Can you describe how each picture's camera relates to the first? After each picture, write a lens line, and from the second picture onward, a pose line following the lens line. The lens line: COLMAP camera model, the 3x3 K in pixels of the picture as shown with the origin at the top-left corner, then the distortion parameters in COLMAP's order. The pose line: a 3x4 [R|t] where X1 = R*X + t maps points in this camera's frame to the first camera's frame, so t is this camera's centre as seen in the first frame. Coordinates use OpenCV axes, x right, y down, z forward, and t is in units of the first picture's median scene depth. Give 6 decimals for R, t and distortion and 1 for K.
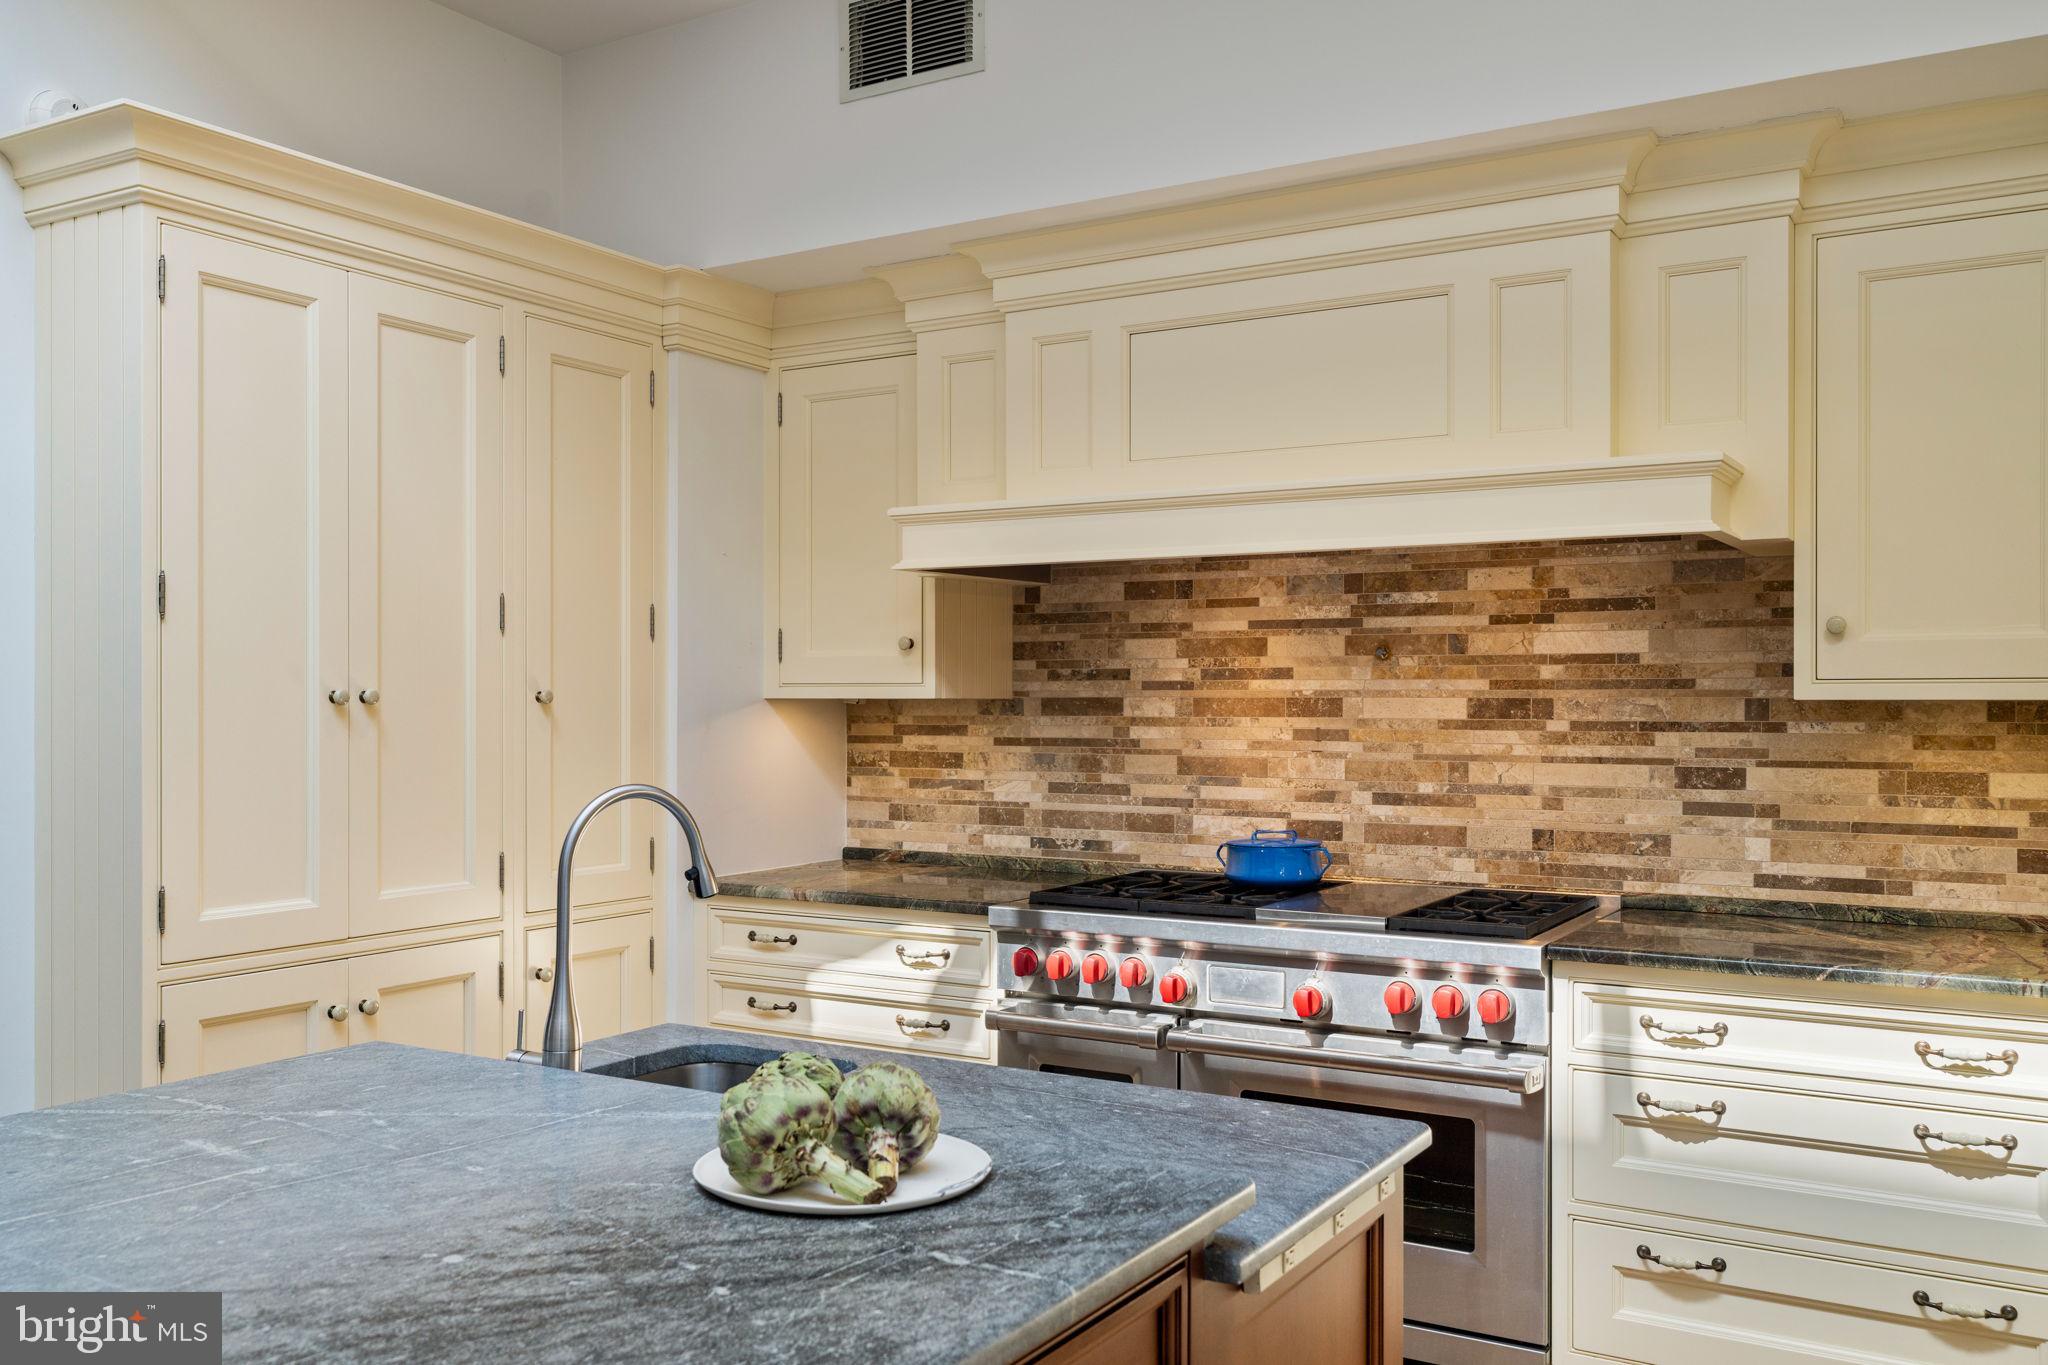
lens RADIAL K [[1701.5, 0, 1025.1], [0, 1701.5, 687.2], [0, 0, 1]] dist [0.042144, -0.028087]
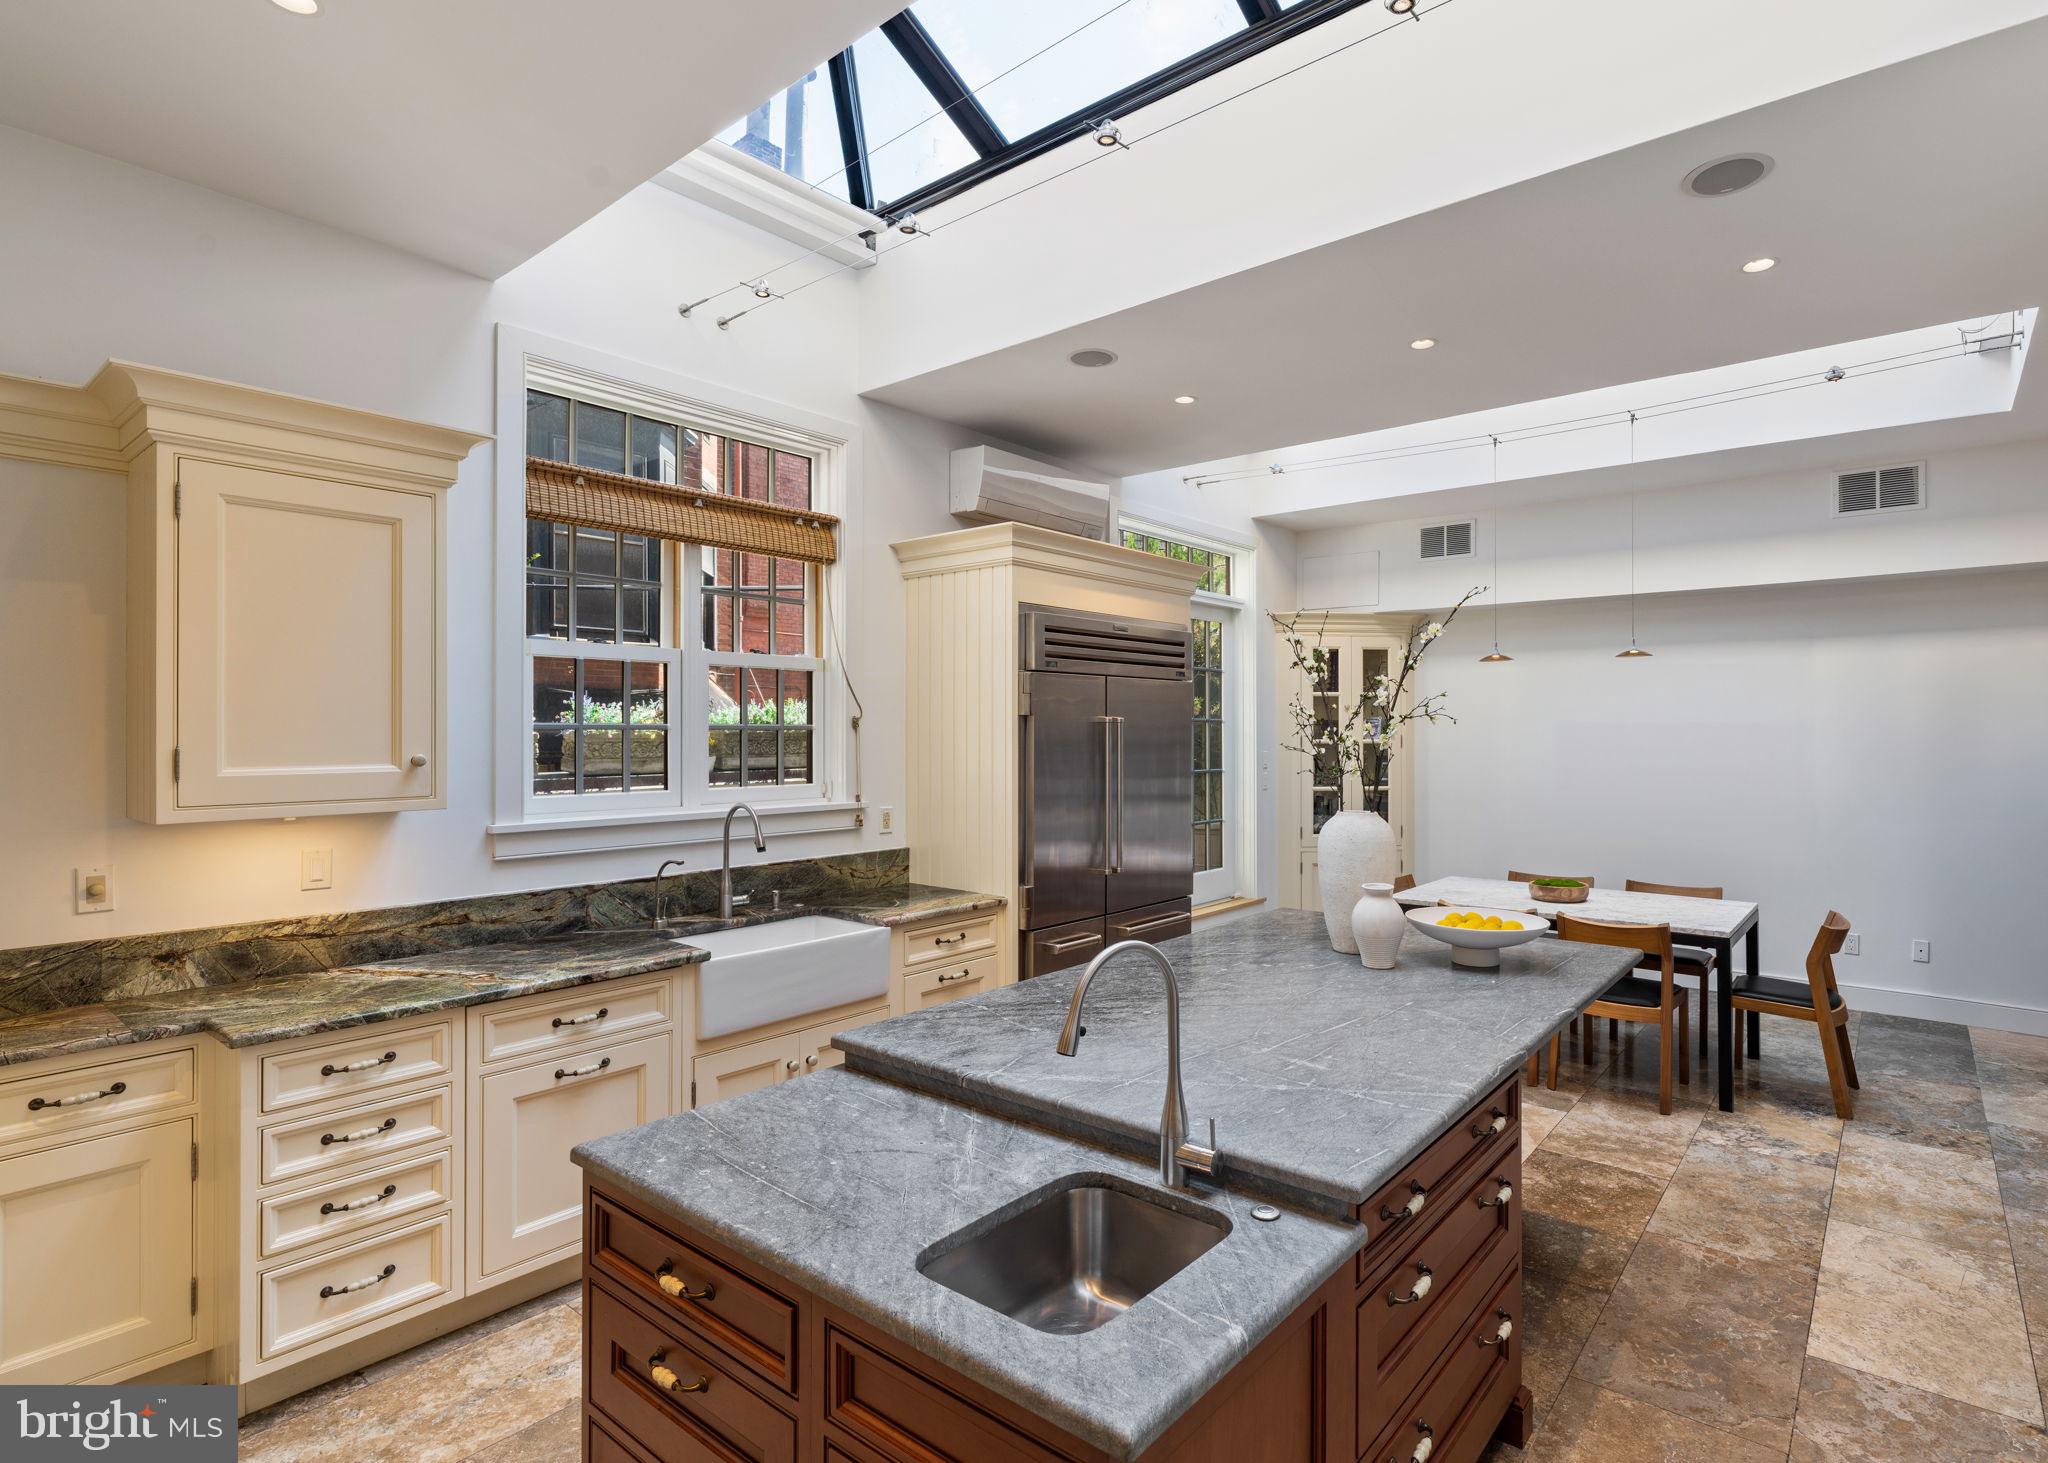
lens RADIAL K [[1033.2, 0, 1121.7], [0, 1033.2, 731.1], [0, 0, 1]] dist [-0.004122, 0.000138]
pose [[-0.993156, -0.001360, 0.116792, -0.177668], [-0.001804, 0.999992, -0.003692, -0.051317], [-0.116786, -0.003878, -0.993150, 0.991519]]
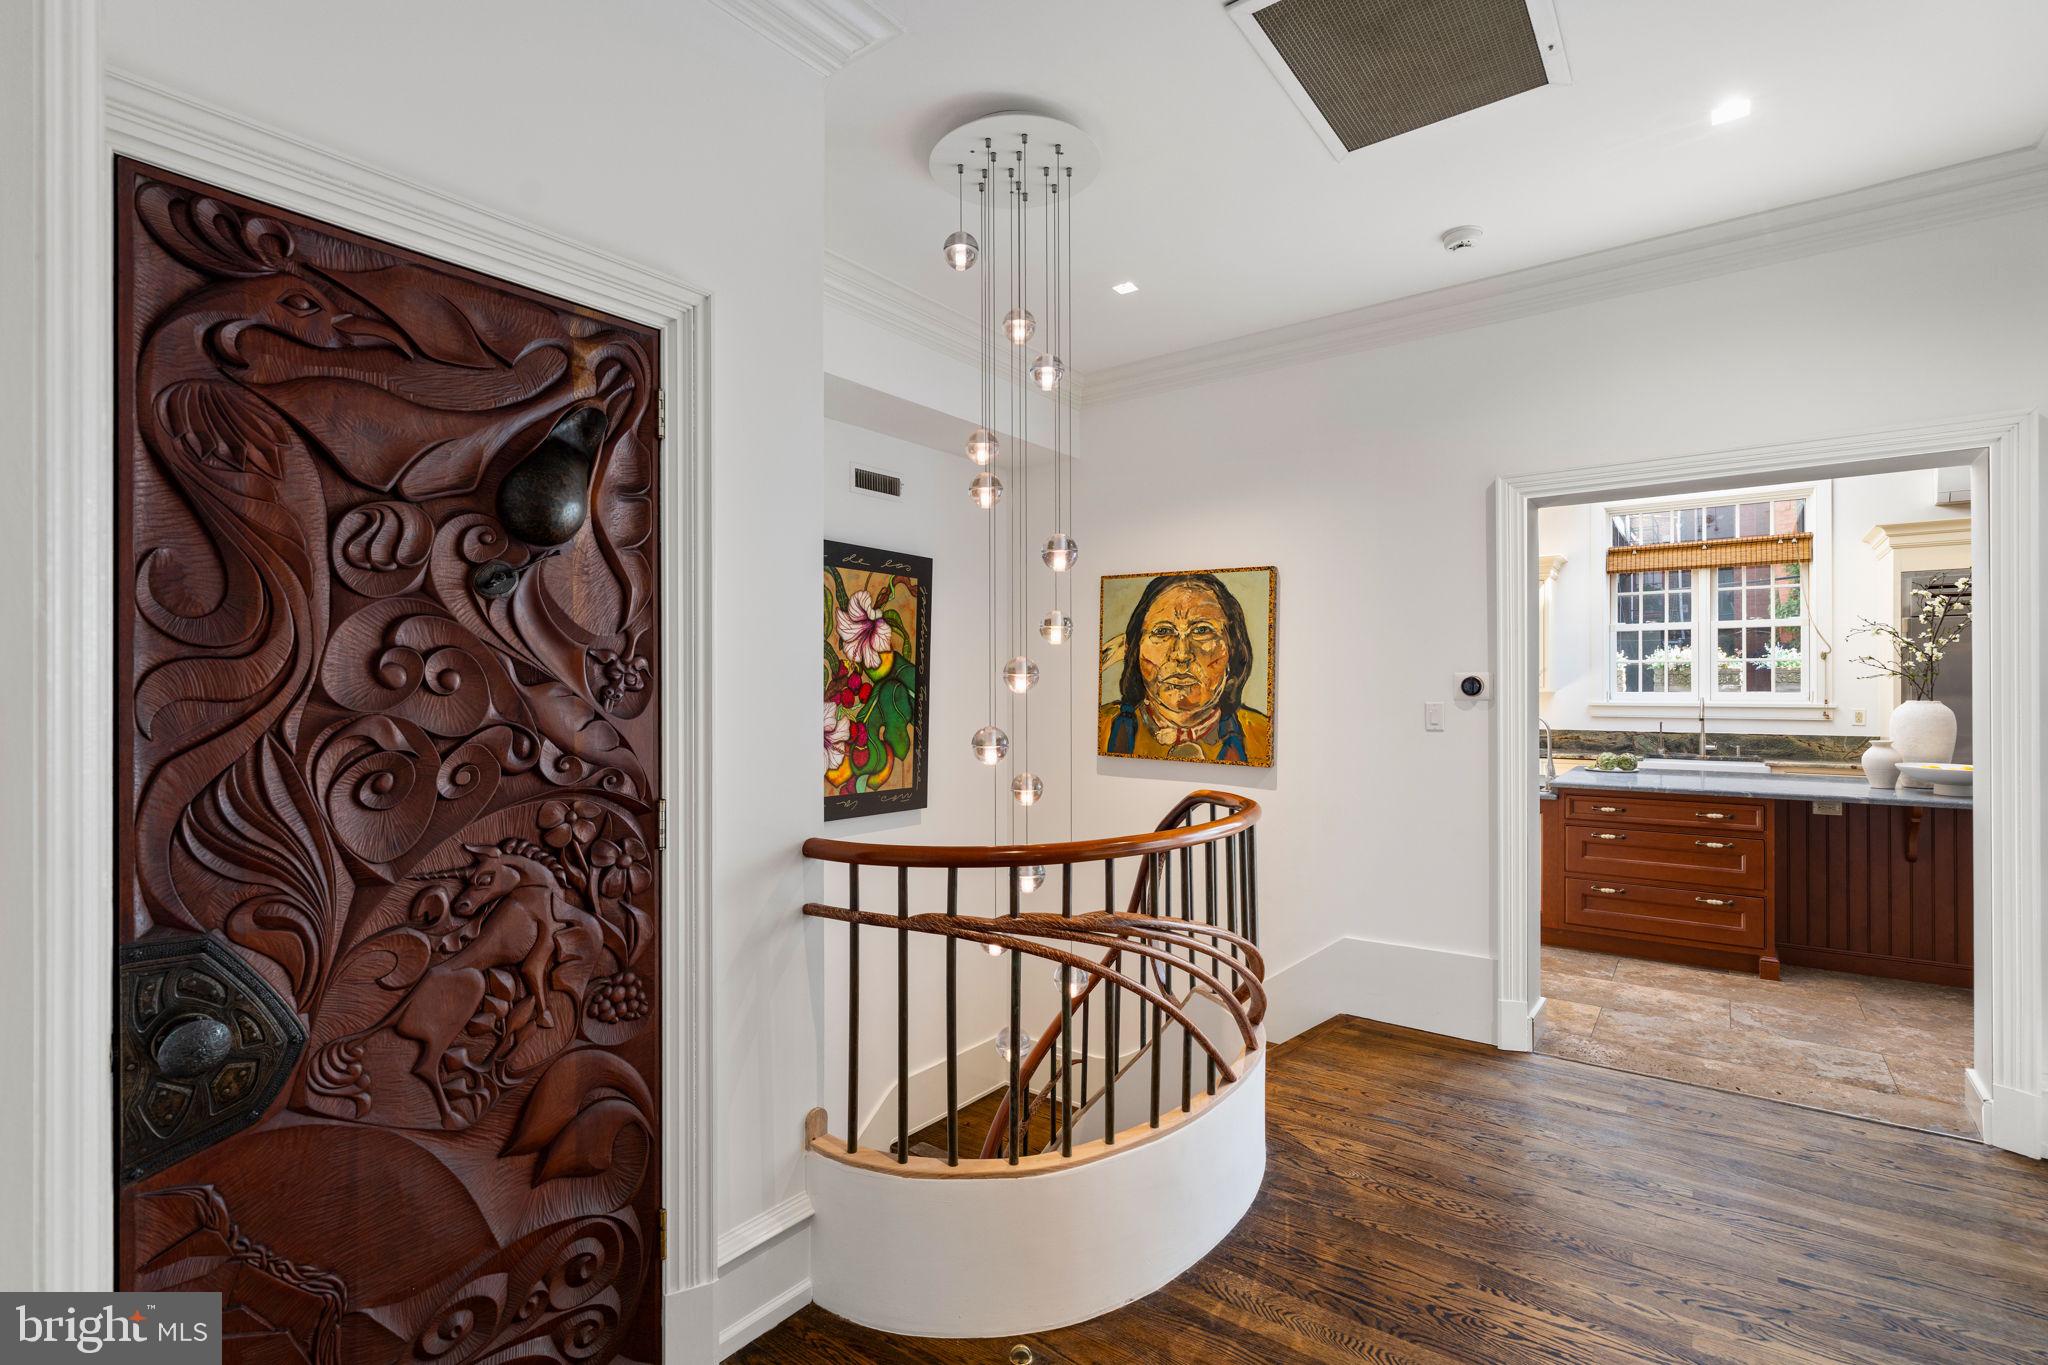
lens RADIAL K [[951.9, 0, 1015.1], [0, 951.9, 691.3], [0, 0, 1]] dist [-0.006097, -0.000438]
pose [[0.102142, -0.006302, 0.994750, -1.573593], [0.001513, 0.999980, 0.006179, -0.013325], [-0.994769, 0.000873, 0.102150, 1.172998]]
